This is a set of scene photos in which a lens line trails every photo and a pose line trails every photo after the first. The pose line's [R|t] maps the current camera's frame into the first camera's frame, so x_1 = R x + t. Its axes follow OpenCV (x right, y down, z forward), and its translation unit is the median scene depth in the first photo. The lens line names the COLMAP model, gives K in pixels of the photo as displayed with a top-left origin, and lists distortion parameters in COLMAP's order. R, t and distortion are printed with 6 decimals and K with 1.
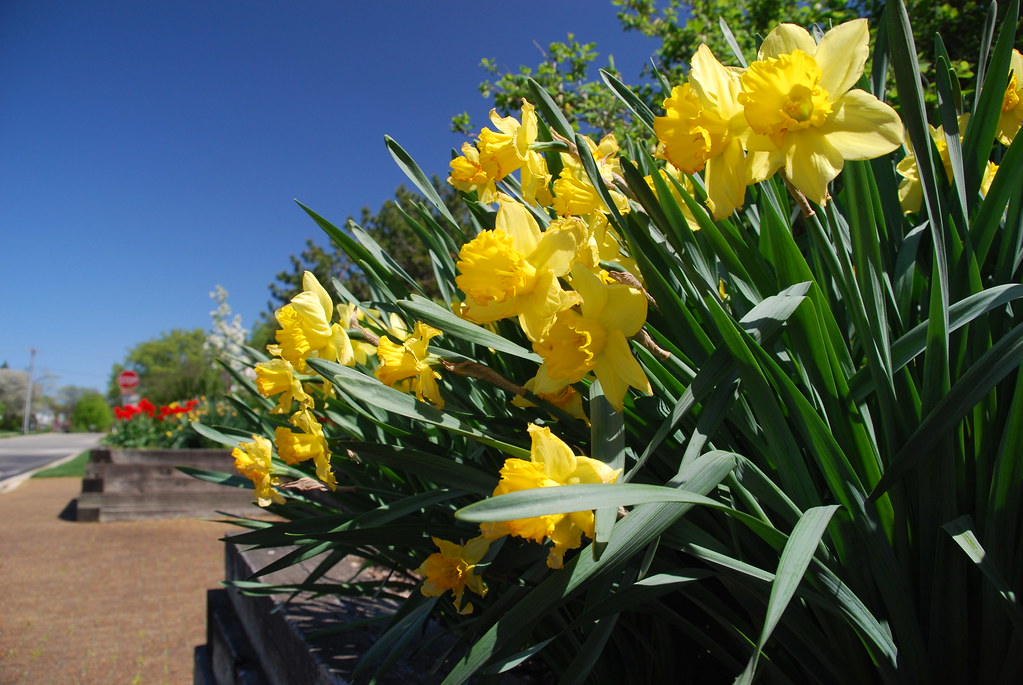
lens RADIAL K [[864.5, 0, 511.5], [0, 864.5, 342.5], [0, 0, 1]] dist [-0.032845, 0.010311]
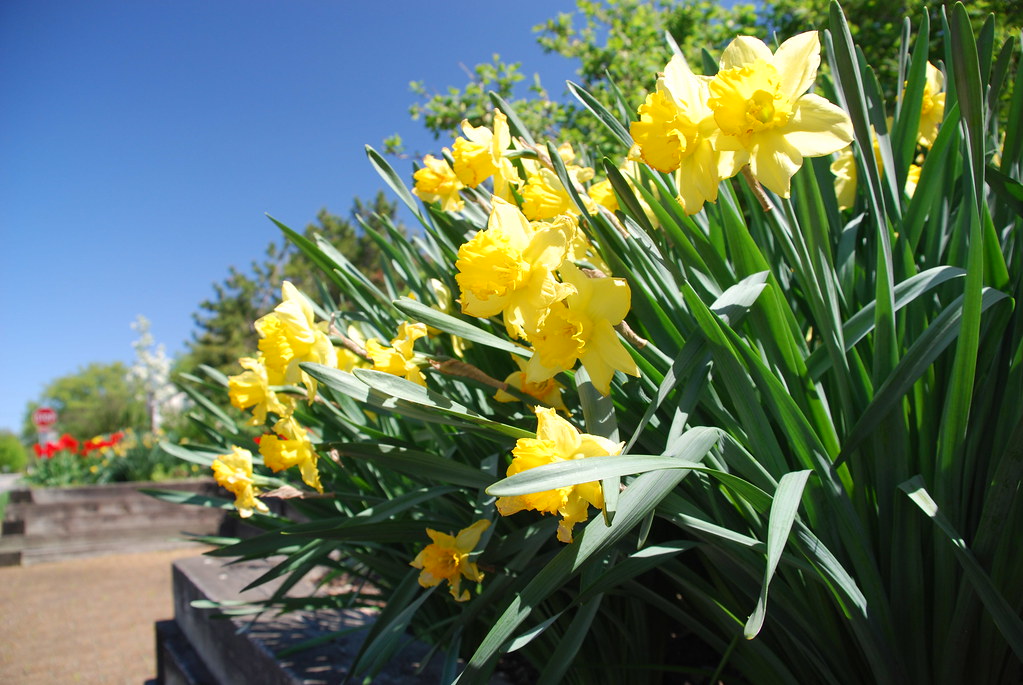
lens RADIAL K [[864.5, 0, 511.5], [0, 864.5, 342.5], [0, 0, 1]] dist [-0.032845, 0.010311]
pose [[0.994182, -0.042522, 0.098962, -0.081876], [0.045019, 0.998718, -0.023134, 0.028031], [-0.097851, 0.027454, 0.994822, -0.050458]]
